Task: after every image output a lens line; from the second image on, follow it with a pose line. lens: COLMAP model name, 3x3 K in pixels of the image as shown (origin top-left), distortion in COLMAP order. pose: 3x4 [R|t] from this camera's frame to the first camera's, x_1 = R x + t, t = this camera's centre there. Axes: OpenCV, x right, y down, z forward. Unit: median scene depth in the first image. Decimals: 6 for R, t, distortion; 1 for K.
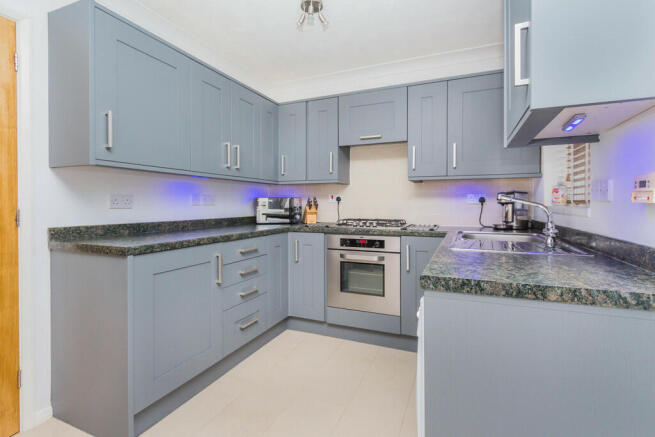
lens RADIAL K [[321.1, 0, 324.4], [0, 321.1, 206.2], [0, 0, 1]] dist [-0.000843, 0.000076]
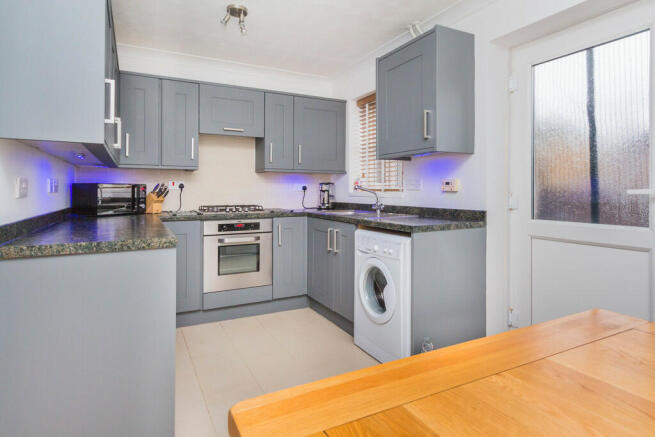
lens RADIAL K [[362.9, 0, 325.4], [0, 362.9, 188.3], [0, 0, 1]] dist [0.003040, 0.000063]
pose [[0.627232, 0.005881, 0.778810, -0.673317], [0.004493, 0.999928, -0.011169, -0.001743], [-0.778819, 0.010505, 0.627160, -0.011691]]
